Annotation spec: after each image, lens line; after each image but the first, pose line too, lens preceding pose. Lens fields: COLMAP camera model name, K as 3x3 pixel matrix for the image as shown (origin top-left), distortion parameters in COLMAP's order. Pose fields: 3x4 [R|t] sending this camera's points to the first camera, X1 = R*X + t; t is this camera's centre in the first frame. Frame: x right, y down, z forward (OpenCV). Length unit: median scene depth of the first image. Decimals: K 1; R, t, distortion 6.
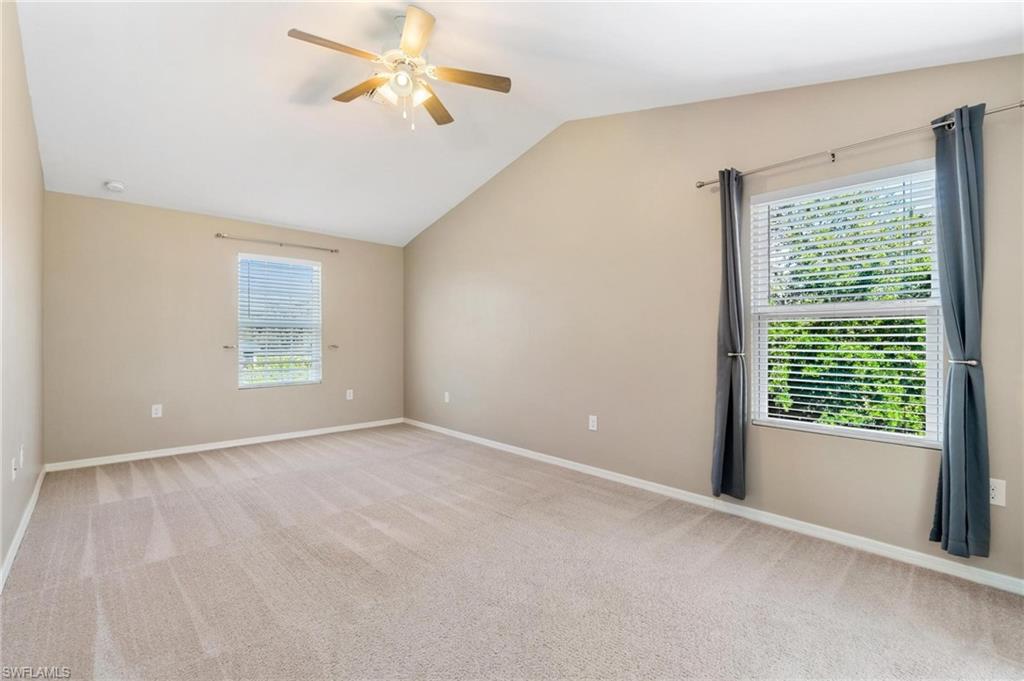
lens RADIAL K [[441.9, 0, 508.3], [0, 441.9, 338.8], [0, 0, 1]] dist [-0.009316, 0.003888]
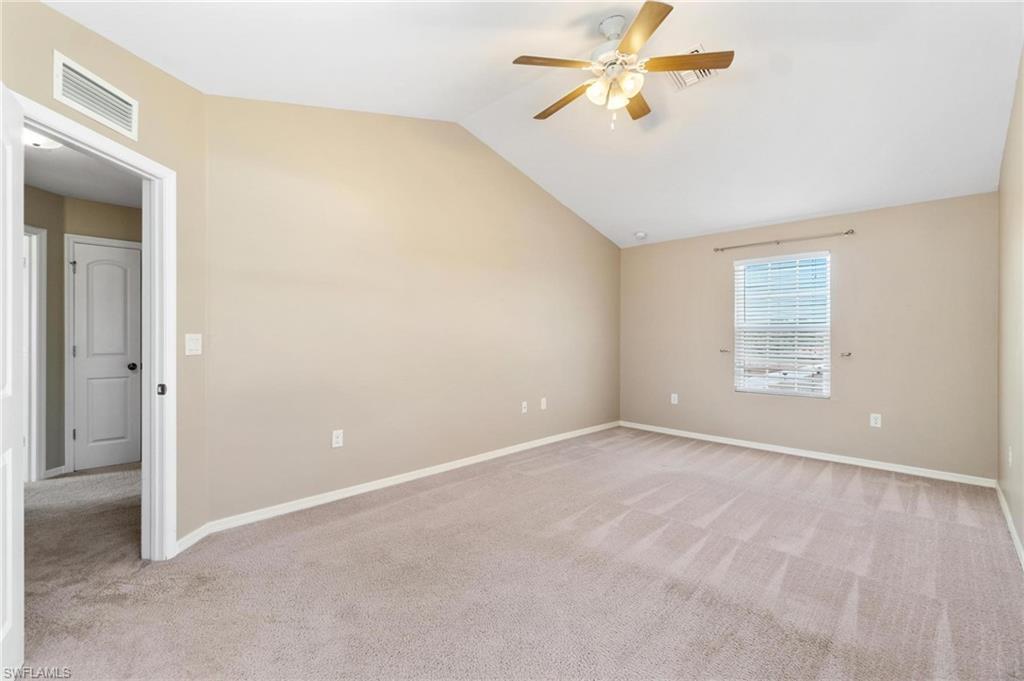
lens RADIAL K [[441.9, 0, 492.7], [0, 441.9, 338.5], [0, 0, 1]] dist [-0.009316, 0.003888]
pose [[0.020244, -0.007616, -0.999766, 0.393198], [-0.009249, 0.999927, -0.007804, 0.001465], [0.999752, 0.009405, 0.020172, 0.375707]]
